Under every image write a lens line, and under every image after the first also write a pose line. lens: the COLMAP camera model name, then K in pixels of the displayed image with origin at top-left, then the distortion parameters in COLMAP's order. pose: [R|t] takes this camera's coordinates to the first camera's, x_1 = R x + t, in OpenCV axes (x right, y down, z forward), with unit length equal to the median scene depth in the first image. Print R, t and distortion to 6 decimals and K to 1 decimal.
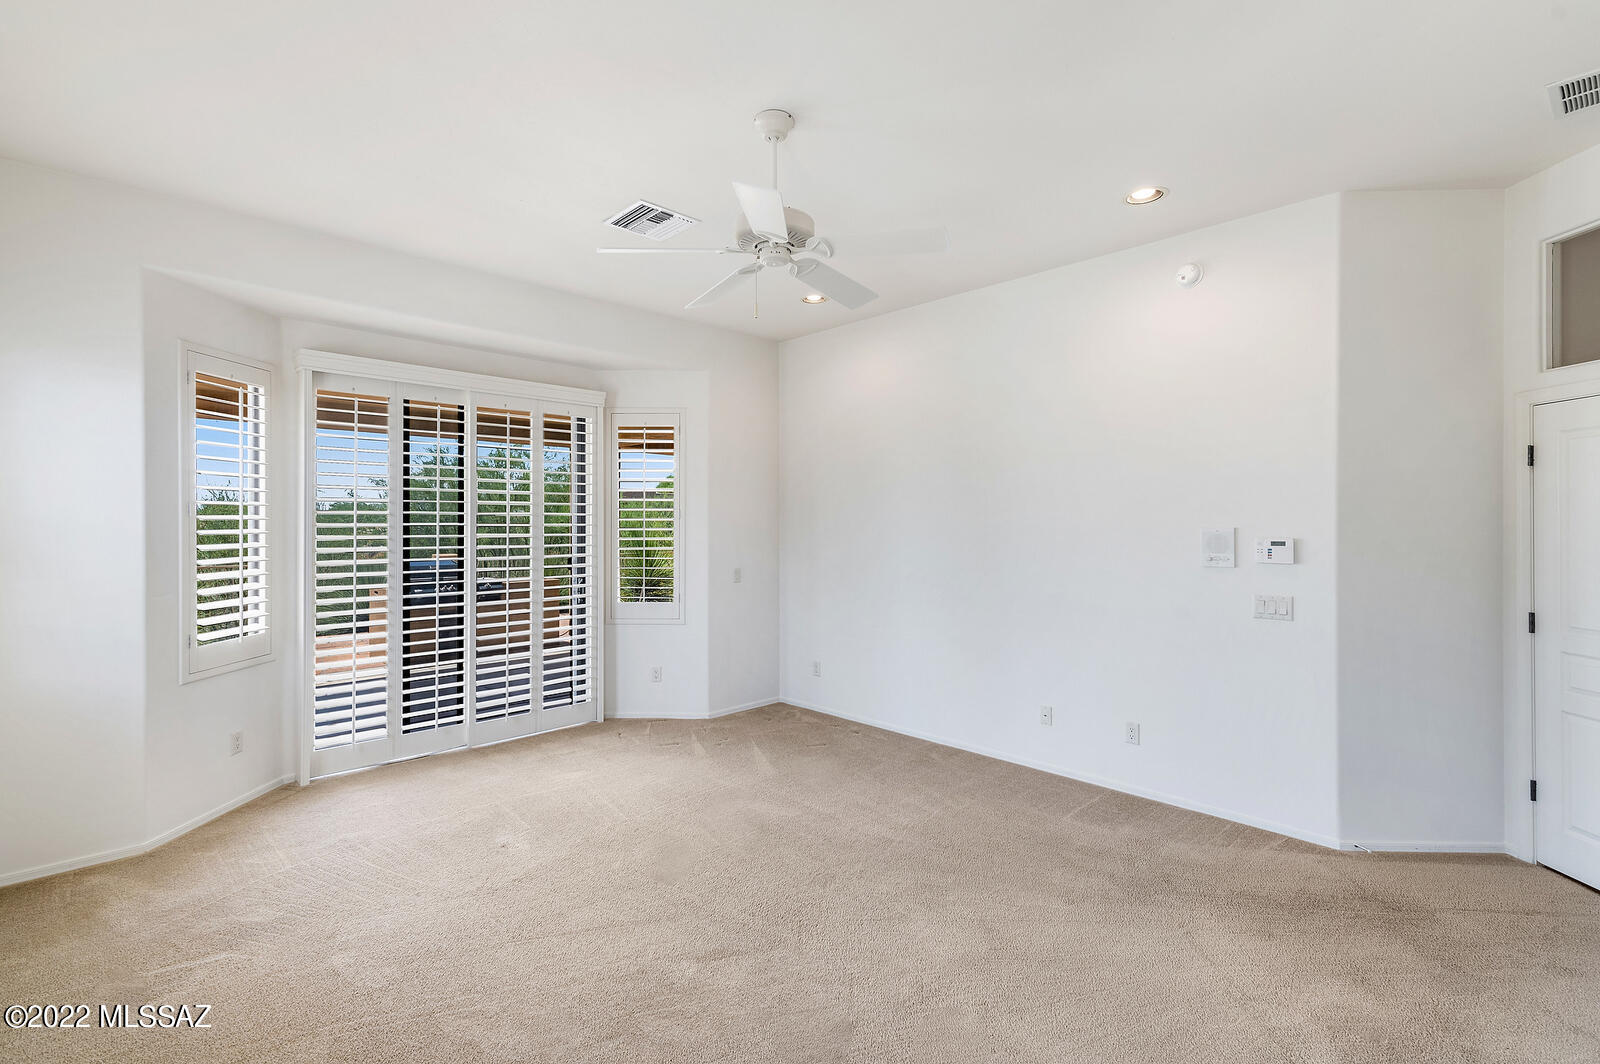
lens RADIAL K [[730.7, 0, 789.6], [0, 730.7, 526.1], [0, 0, 1]] dist [0.022051, -0.001159]
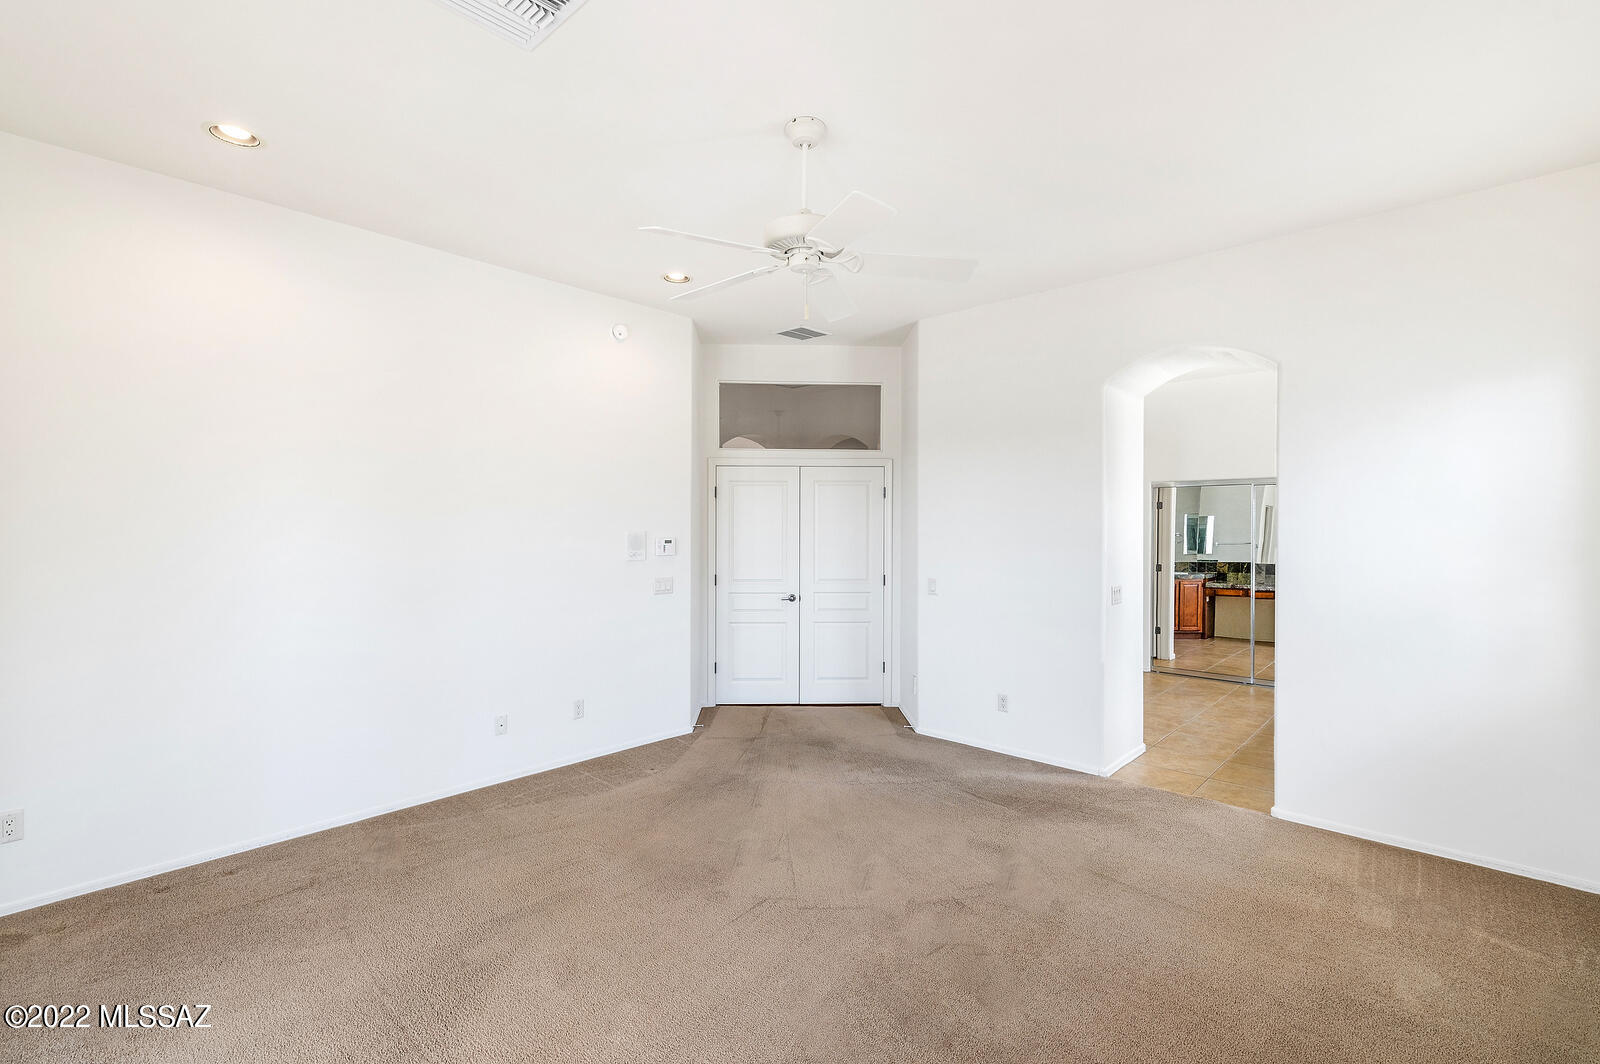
lens RADIAL K [[730.7, 0, 795.2], [0, 730.7, 528.8], [0, 0, 1]] dist [0.022051, -0.001159]
pose [[-0.052101, -0.004488, 0.998632, -0.794053], [-0.004050, 0.999983, 0.004283, -0.009007], [-0.998634, -0.003822, -0.052119, 0.818498]]
